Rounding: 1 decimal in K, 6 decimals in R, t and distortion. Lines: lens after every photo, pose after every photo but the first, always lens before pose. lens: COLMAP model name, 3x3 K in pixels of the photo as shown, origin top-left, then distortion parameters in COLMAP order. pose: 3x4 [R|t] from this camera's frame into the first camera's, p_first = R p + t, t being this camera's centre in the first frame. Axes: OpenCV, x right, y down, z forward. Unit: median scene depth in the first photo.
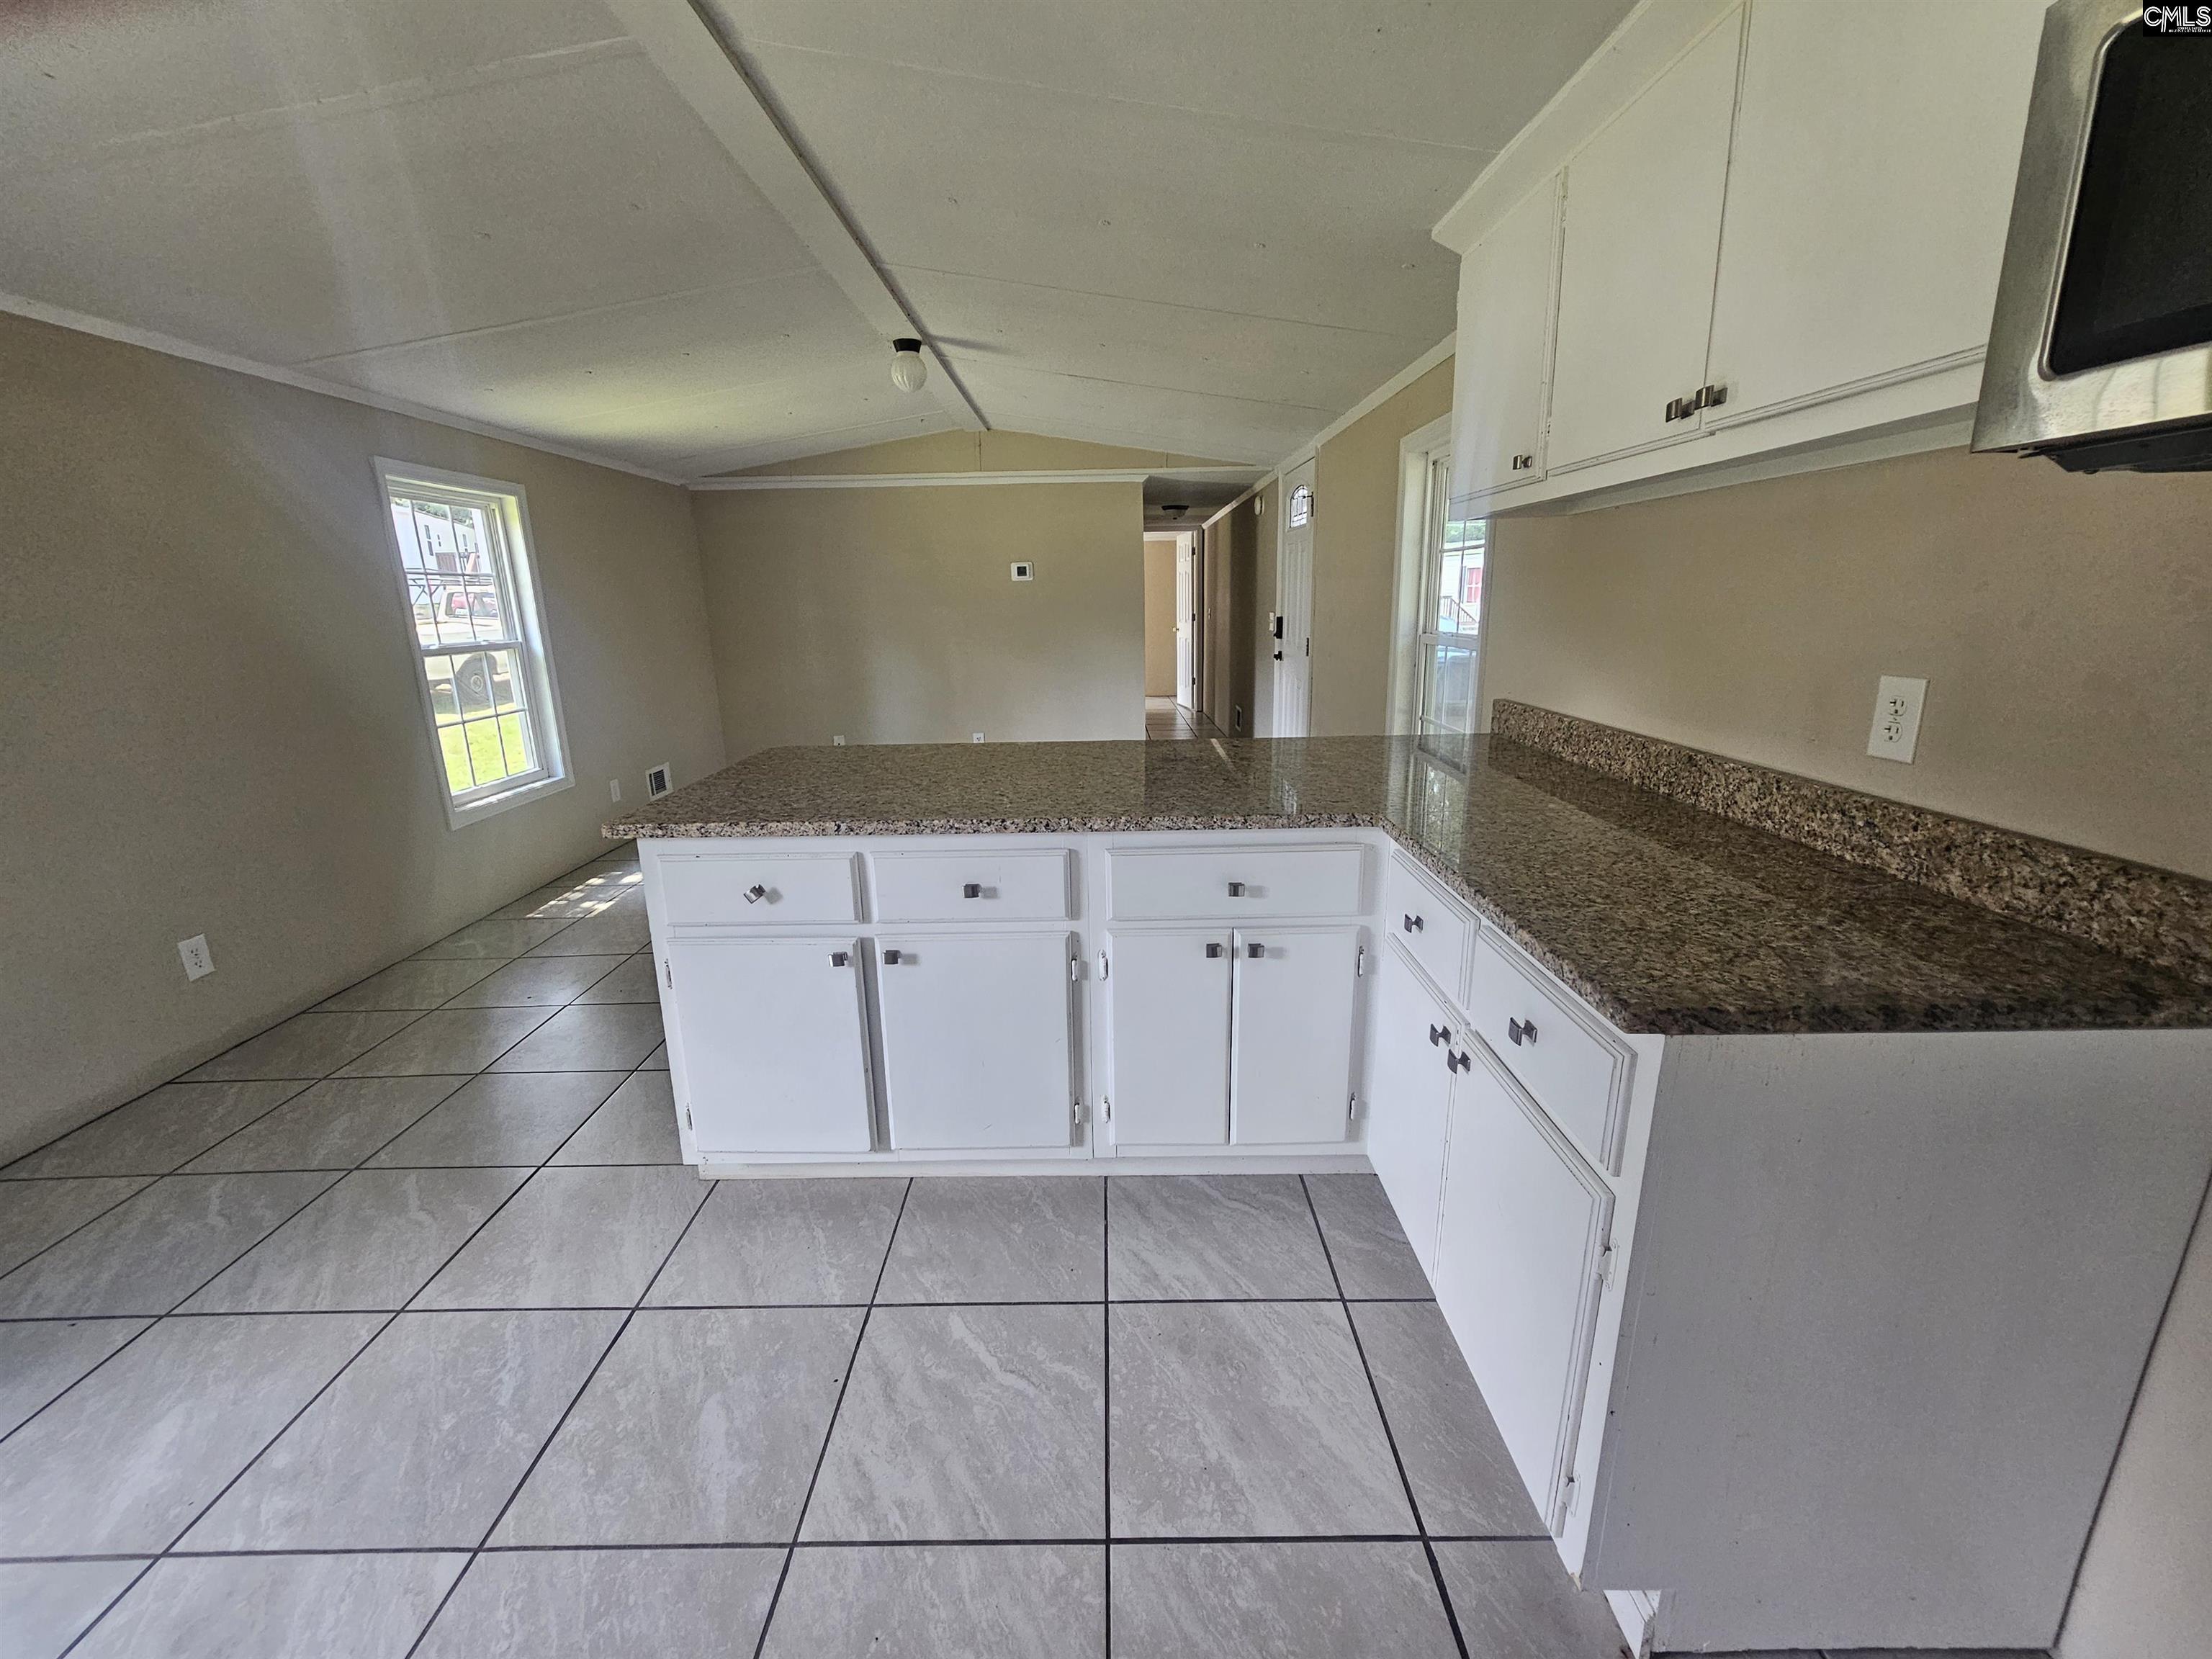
lens RADIAL K [[907.0, 0, 1106.1], [0, 907.0, 827.9], [0, 0, 1]] dist [-0.004456, -0.000780]
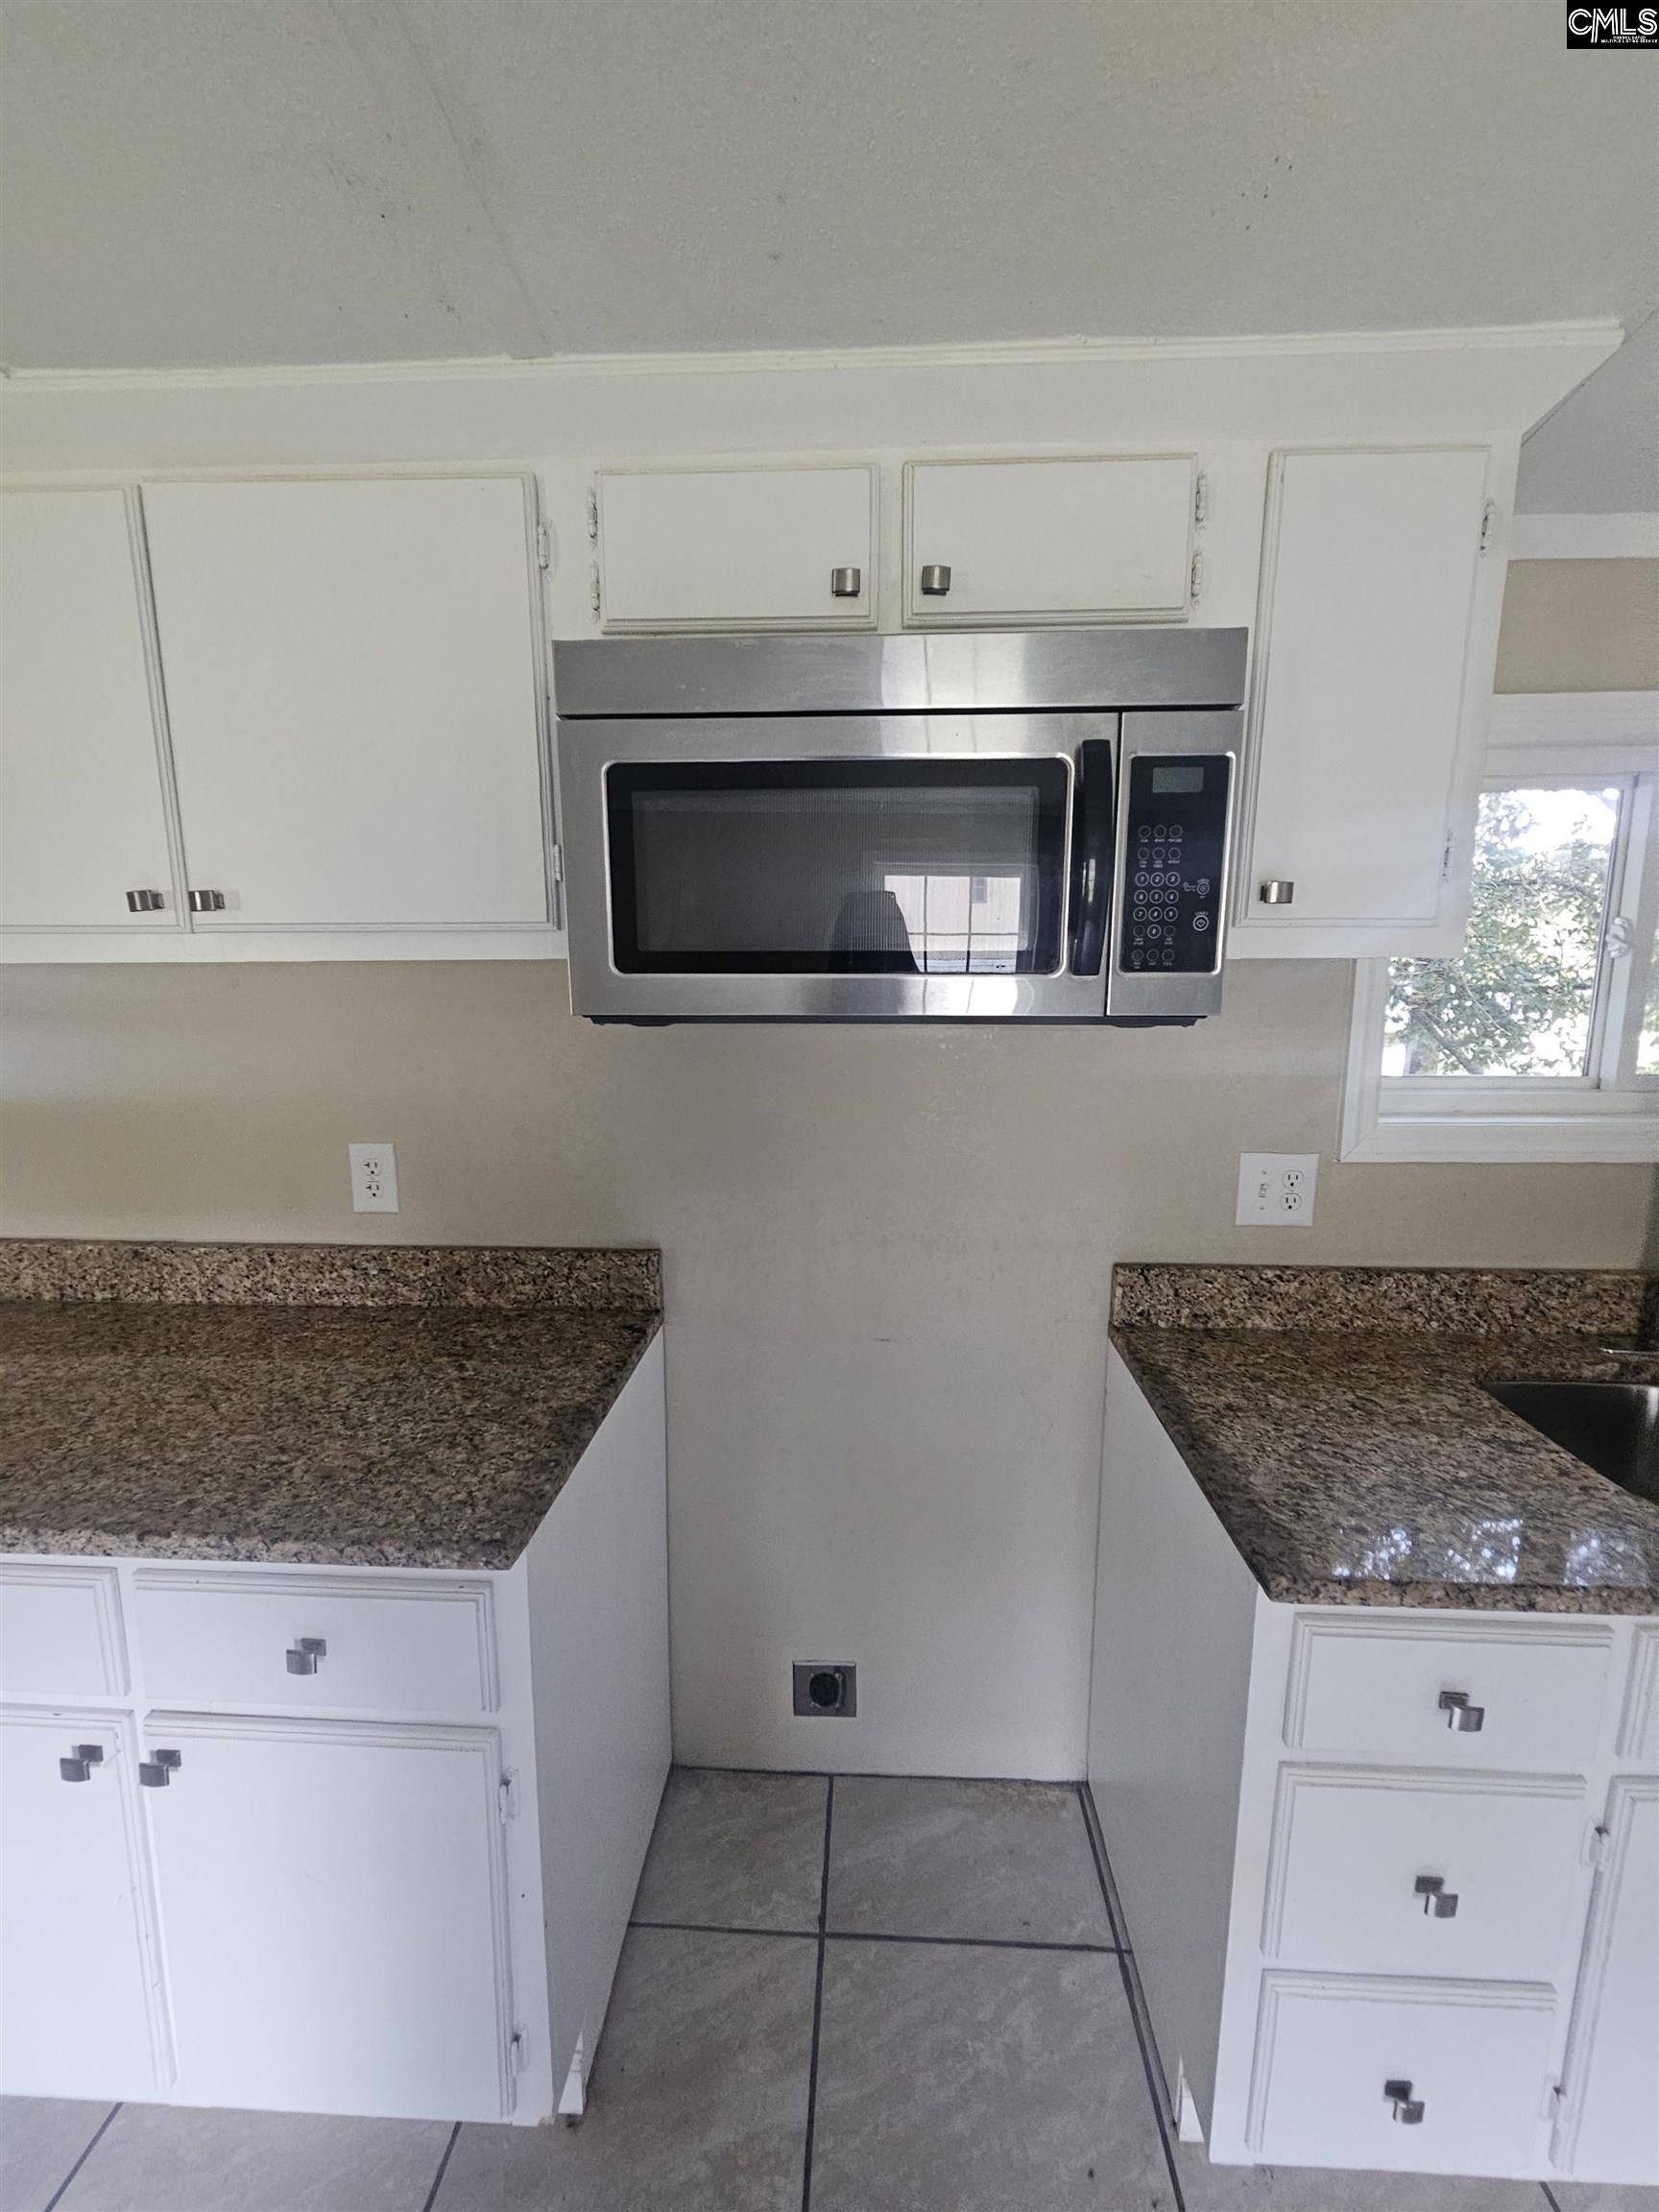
lens RADIAL K [[907.0, 0, 834.2], [0, 907.0, 1092.3], [0, 0, 1]] dist [-0.004456, -0.000780]
pose [[0.049070, -0.125116, 0.990928, -0.215579], [0.245379, 0.963227, 0.109467, -0.196515], [-0.968185, 0.237781, 0.077966, 0.297547]]
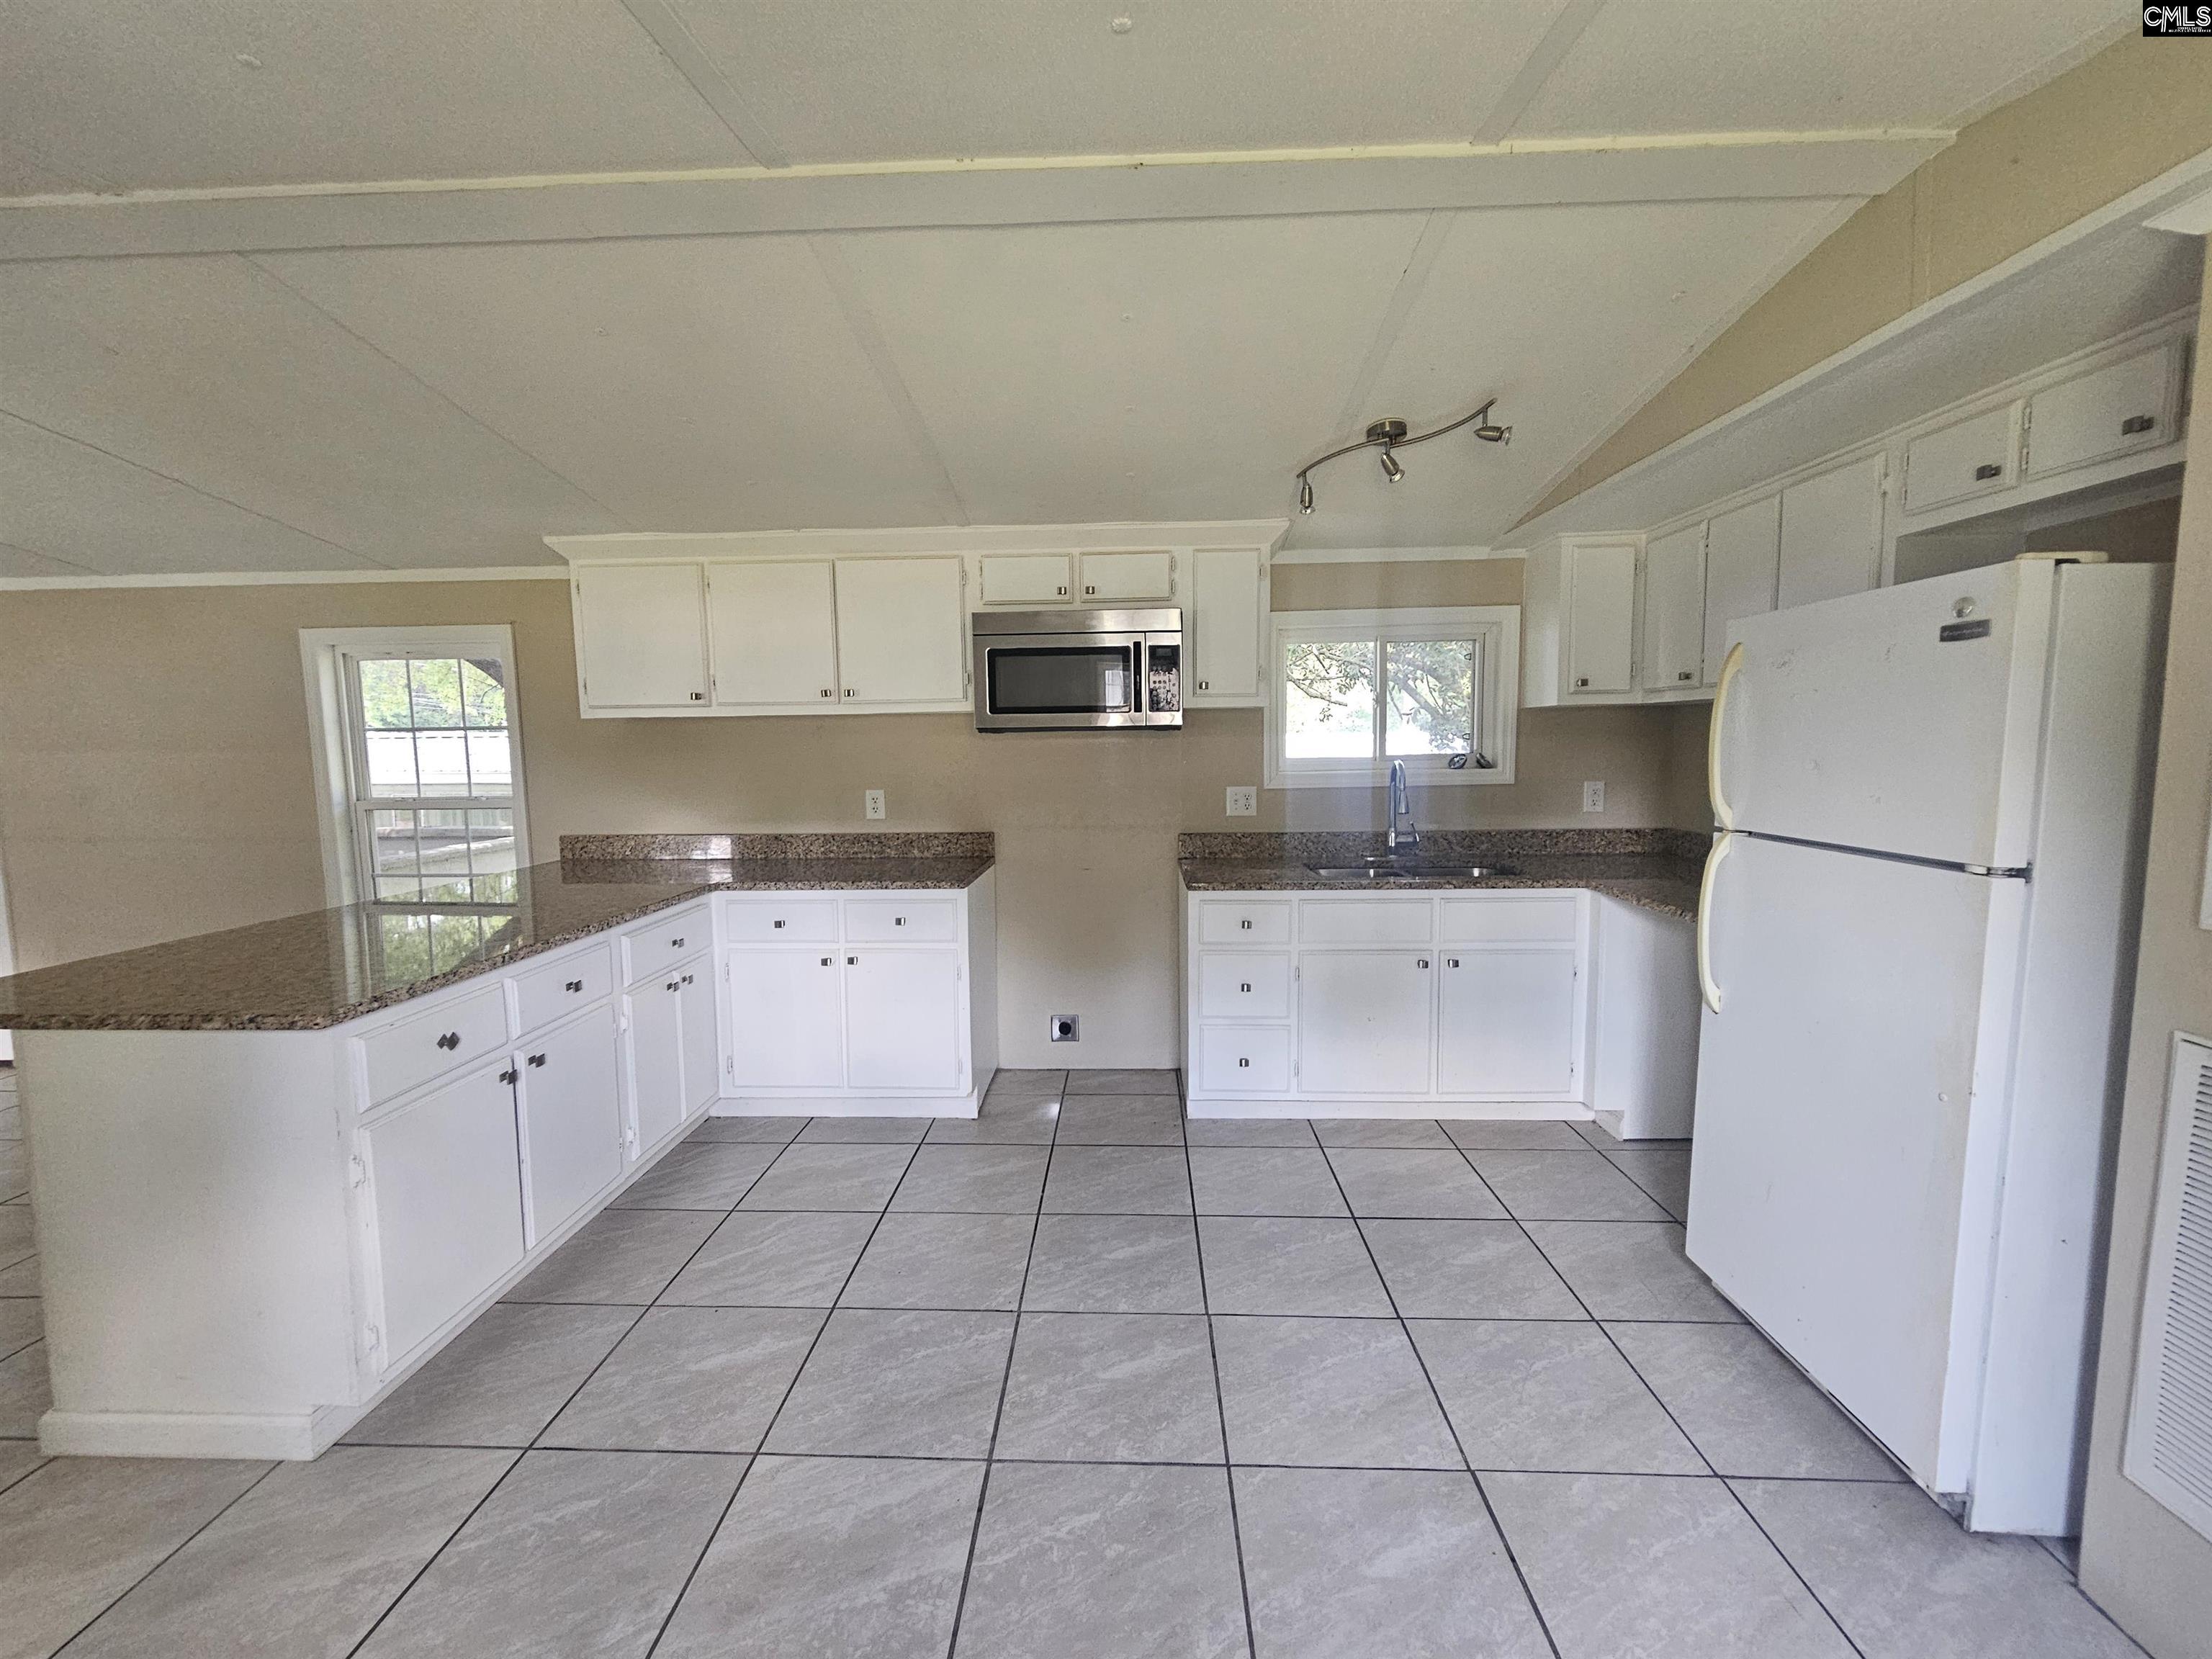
lens RADIAL K [[907.0, 0, 1103.1], [0, 907.0, 825.5], [0, 0, 1]] dist [-0.004456, -0.000780]
pose [[0.033793, -0.074551, 0.996644, -1.805477], [0.259165, 0.963756, 0.063304, -0.050478], [-0.965242, 0.256157, 0.051890, 0.177959]]
